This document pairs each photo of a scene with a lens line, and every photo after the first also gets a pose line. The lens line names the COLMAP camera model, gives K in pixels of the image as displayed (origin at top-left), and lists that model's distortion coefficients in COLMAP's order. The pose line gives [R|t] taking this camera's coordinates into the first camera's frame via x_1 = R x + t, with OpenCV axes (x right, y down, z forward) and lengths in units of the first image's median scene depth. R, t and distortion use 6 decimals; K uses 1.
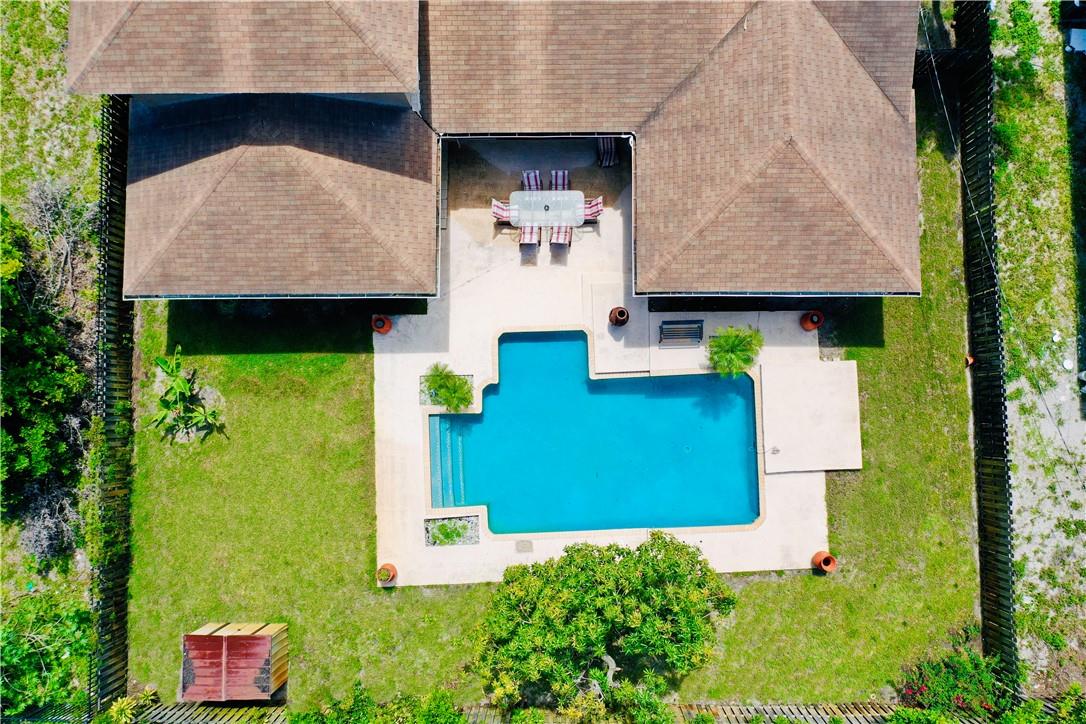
lens RADIAL K [[862.2, 0, 548.6], [0, 862.2, 360.6], [0, 0, 1]] dist [0.004043, -0.004444]
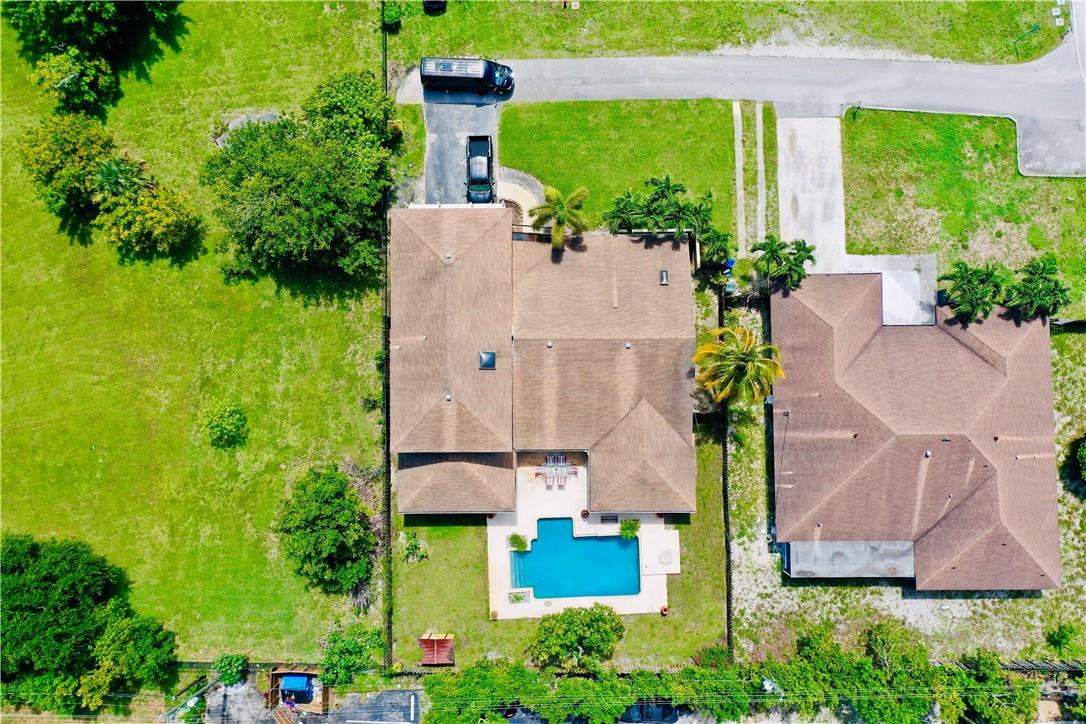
lens RADIAL K [[862.2, 0, 545.1], [0, 862.2, 360.2], [0, 0, 1]] dist [0.004043, -0.004444]
pose [[0.999953, -0.004782, -0.008477, -0.012338], [0.004848, 0.999958, 0.007769, -0.525262], [0.008440, -0.007810, 0.999934, -1.544789]]
